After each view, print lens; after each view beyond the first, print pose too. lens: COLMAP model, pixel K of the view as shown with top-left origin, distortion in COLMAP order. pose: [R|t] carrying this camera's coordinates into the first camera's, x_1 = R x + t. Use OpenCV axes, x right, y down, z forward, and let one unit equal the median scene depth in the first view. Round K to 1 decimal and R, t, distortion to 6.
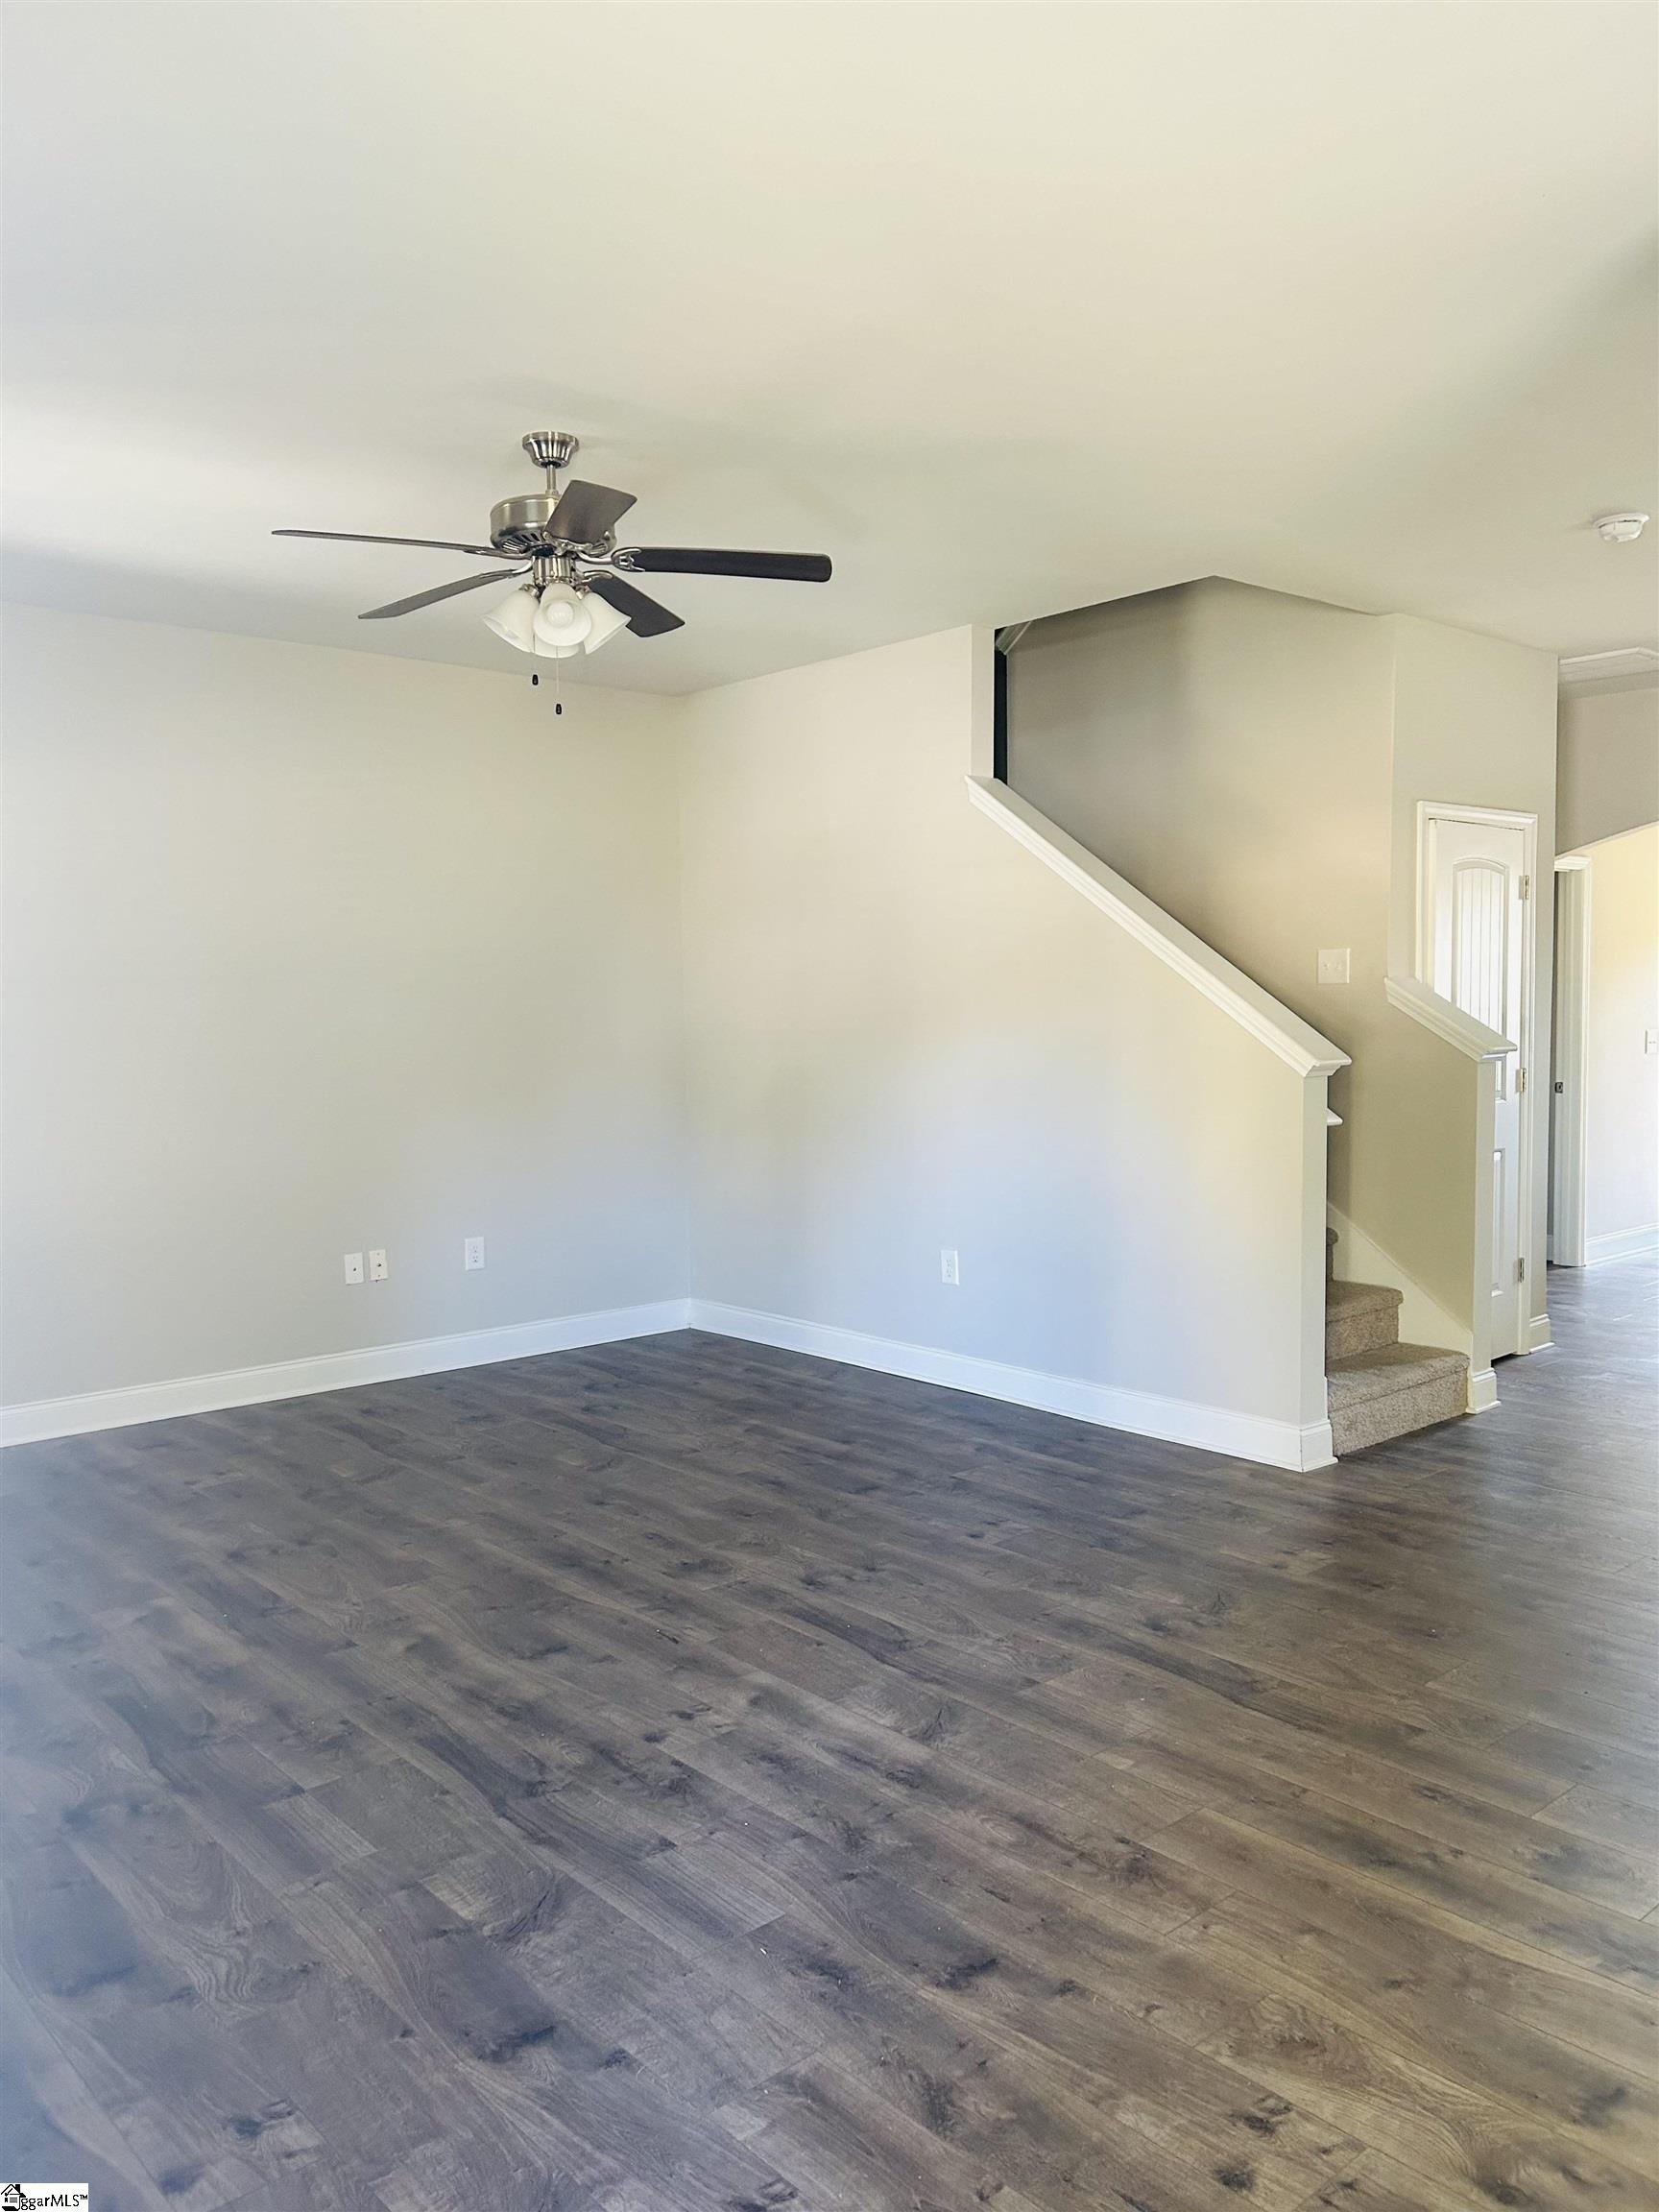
lens RADIAL K [[1666.3, 0, 818.0], [0, 1666.3, 1104.8], [0, 0, 1]] dist [0.063839, -0.064900]
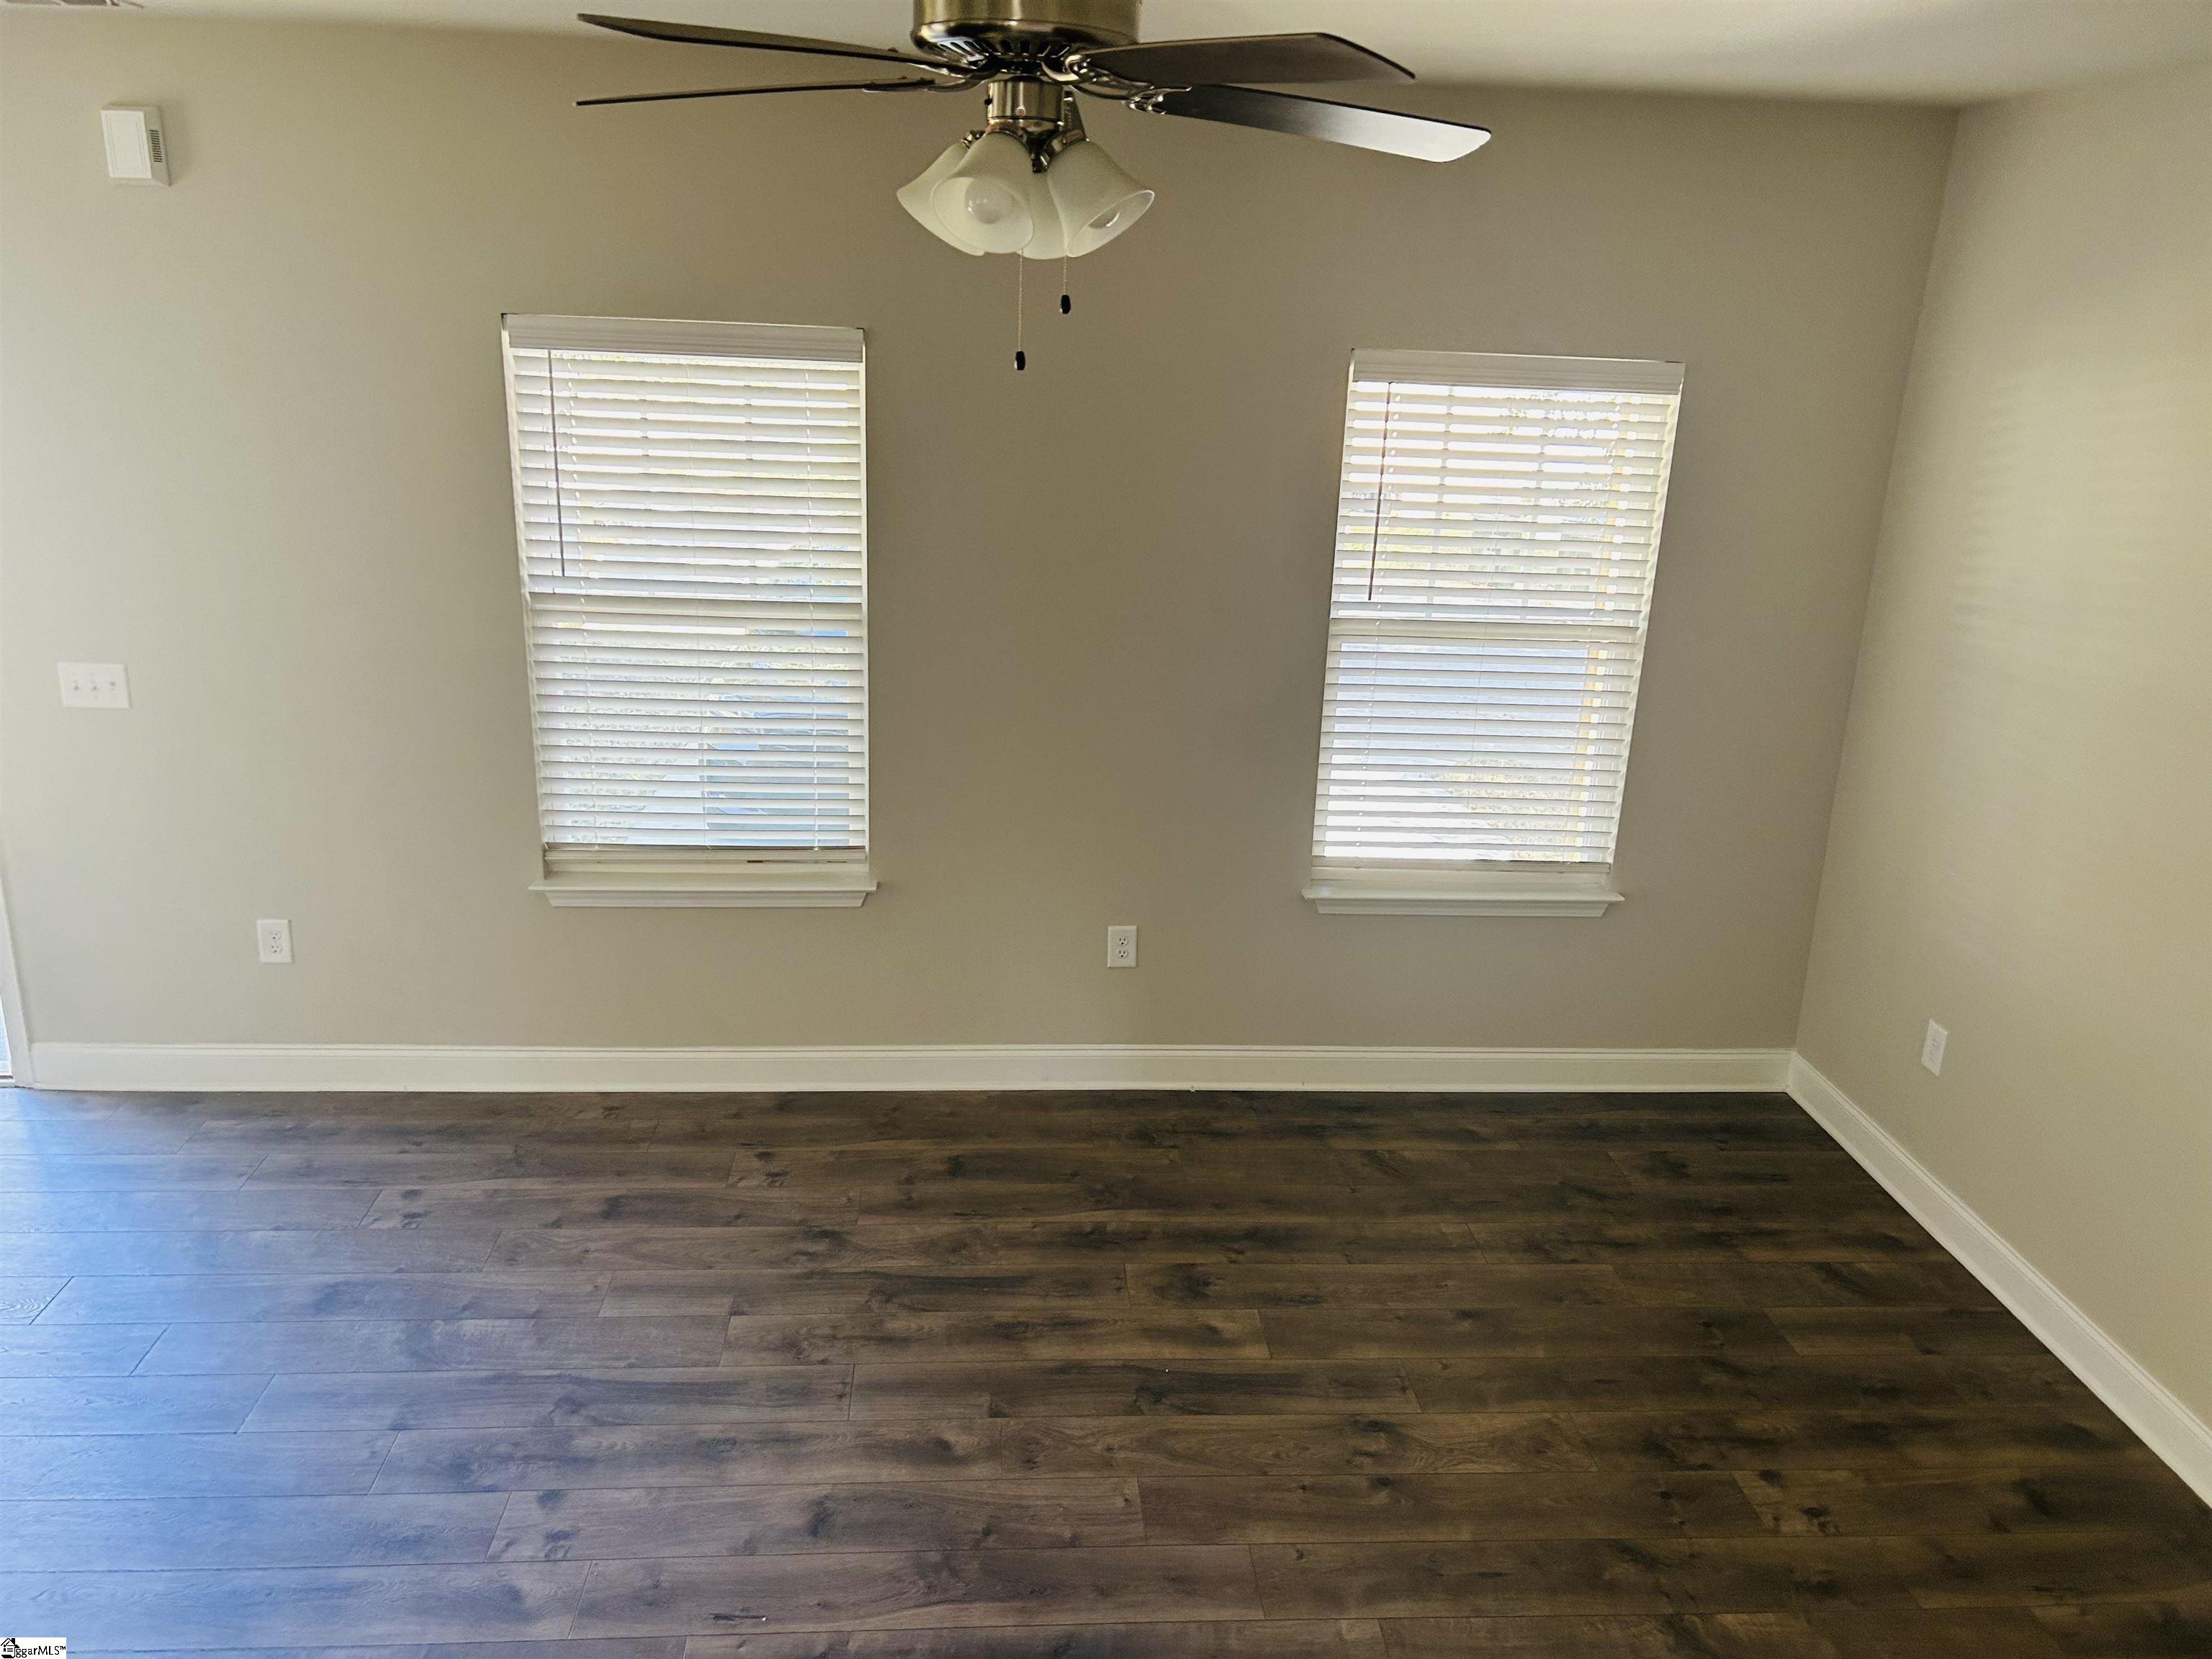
lens RADIAL K [[1666.3, 0, 1099.1], [0, 1666.3, 831.1], [0, 0, 1]] dist [0.063839, -0.064900]
pose [[-0.602648, 0.231854, -0.763584, 0.348451], [-0.073902, 0.936536, 0.342694, -0.327527], [0.794578, 0.262954, -0.547267, 1.591750]]
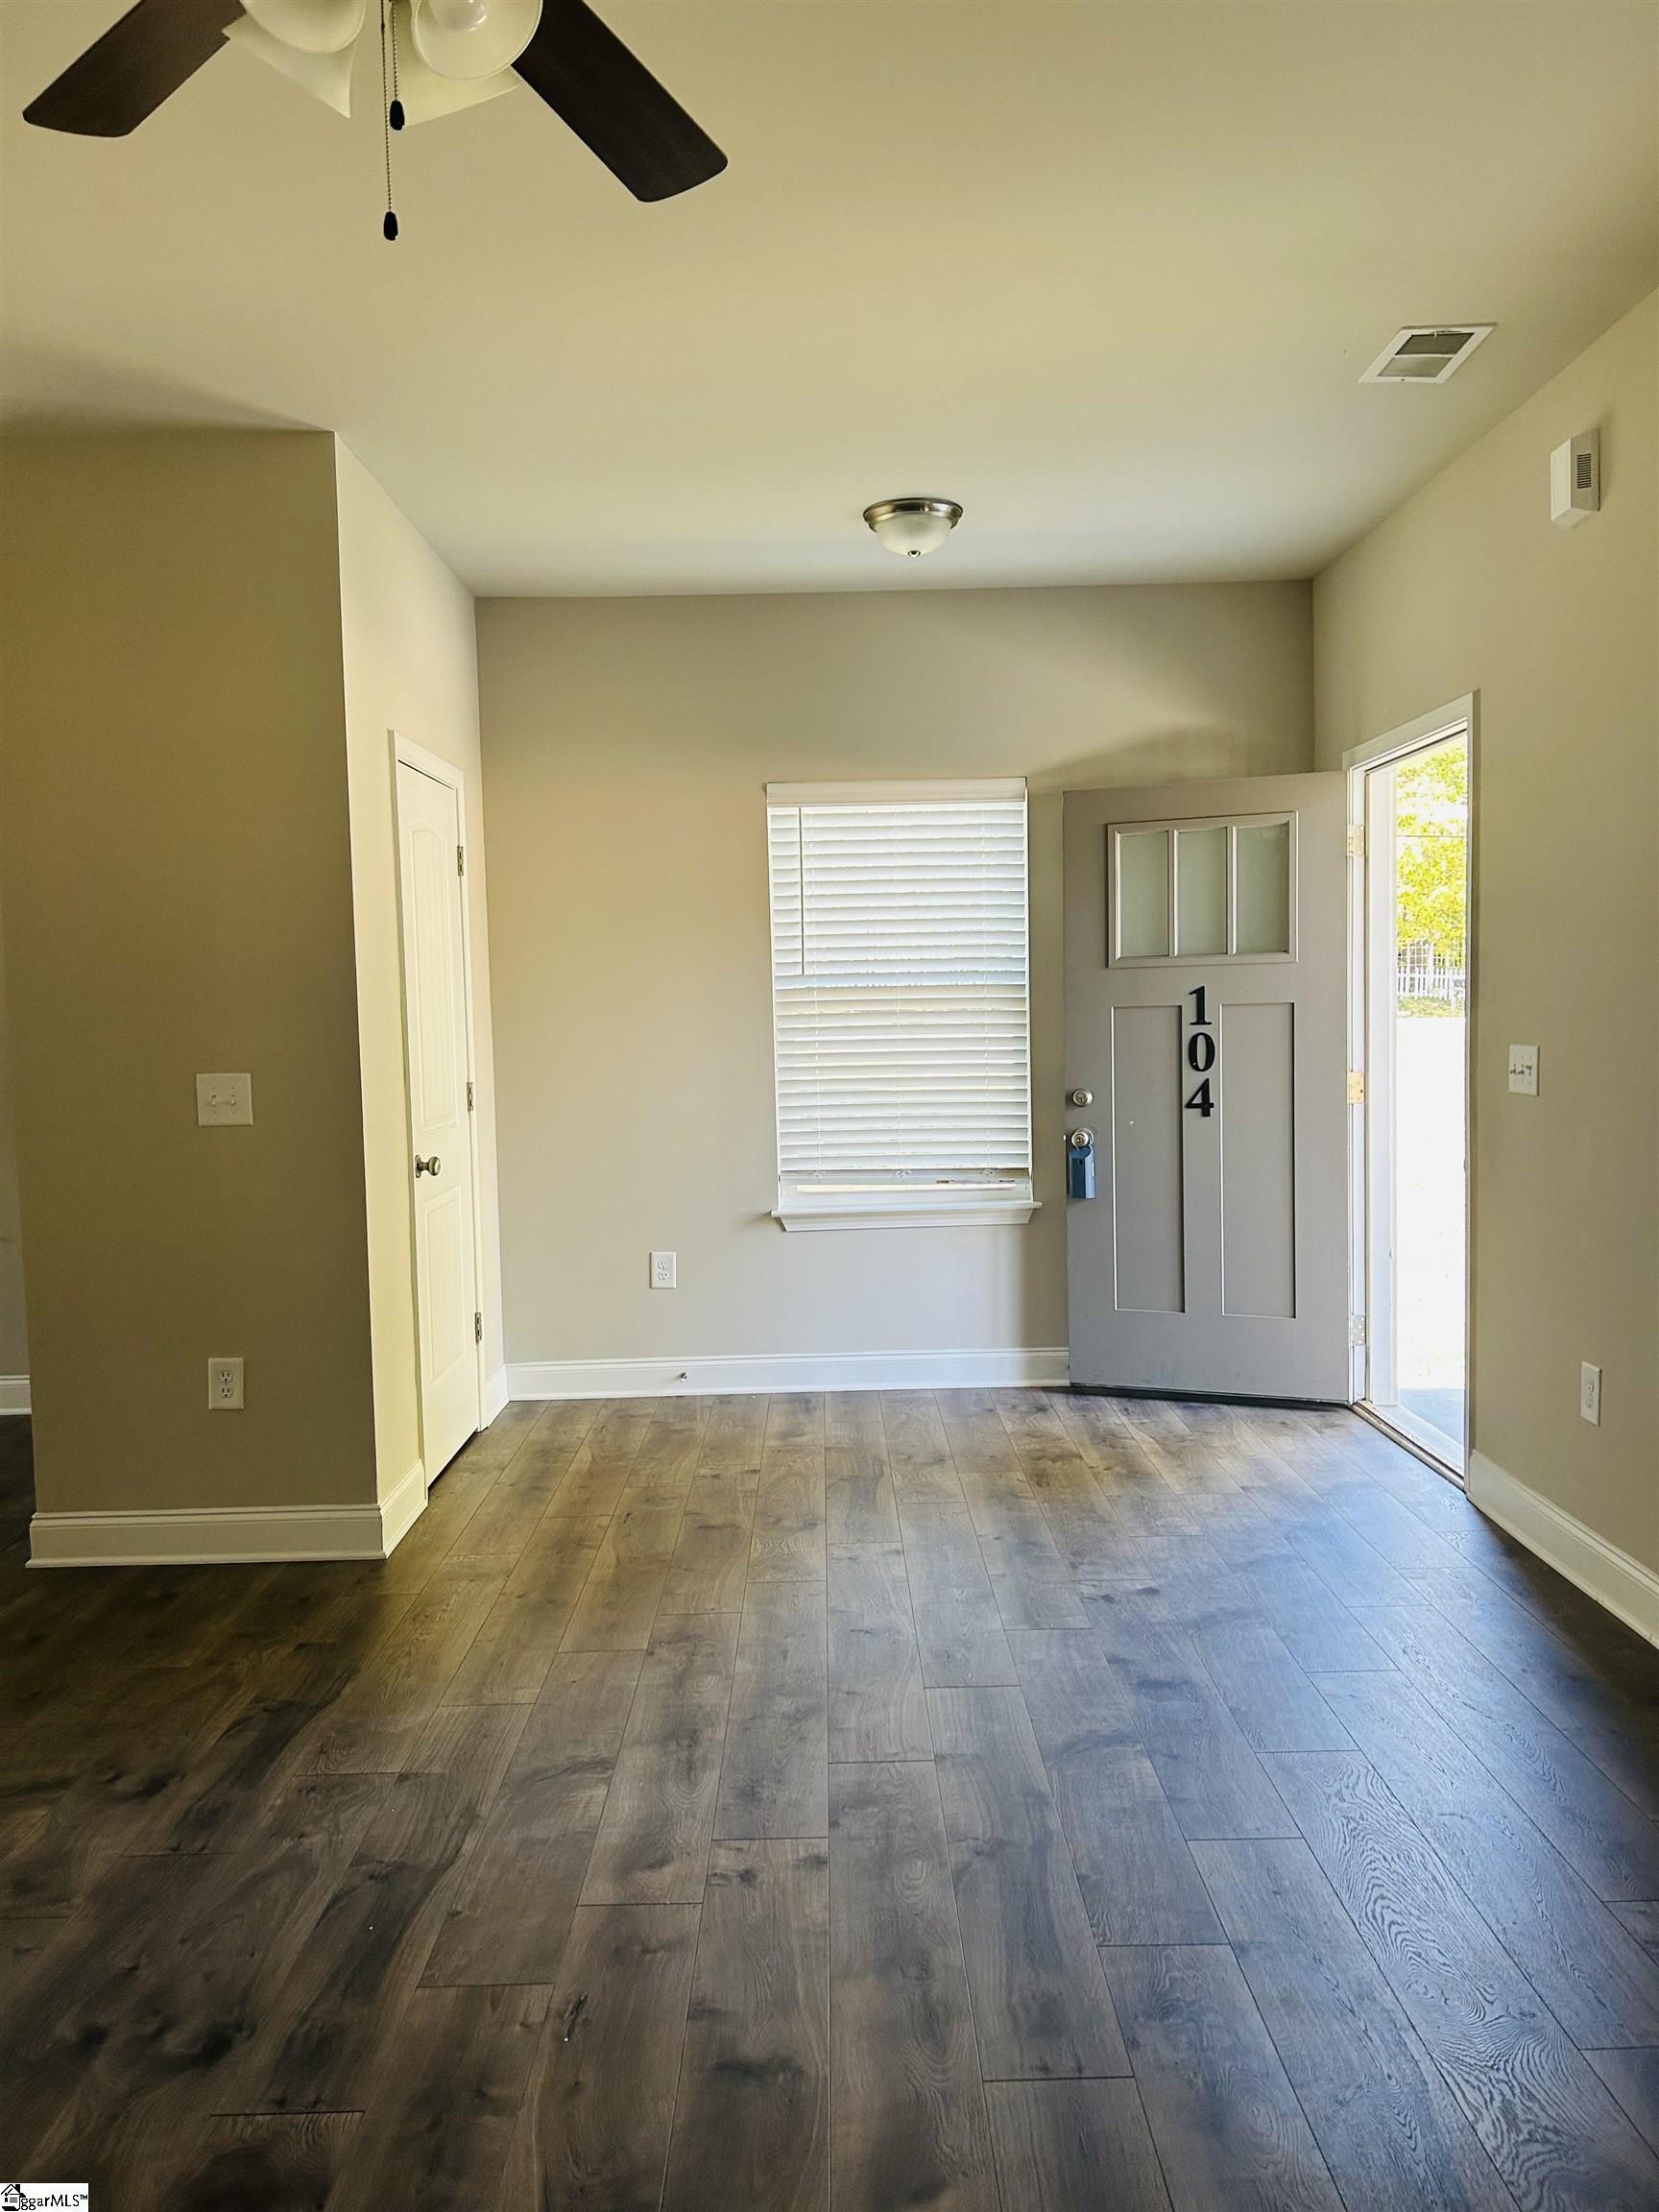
lens RADIAL K [[1666.3, 0, 840.9], [0, 1666.3, 1108.5], [0, 0, 1]] dist [0.063839, -0.064900]
pose [[-0.760769, -0.008107, 0.648973, -0.596015], [0.070592, 0.992956, 0.095157, -0.058166], [-0.645173, 0.118204, -0.754838, 1.473064]]
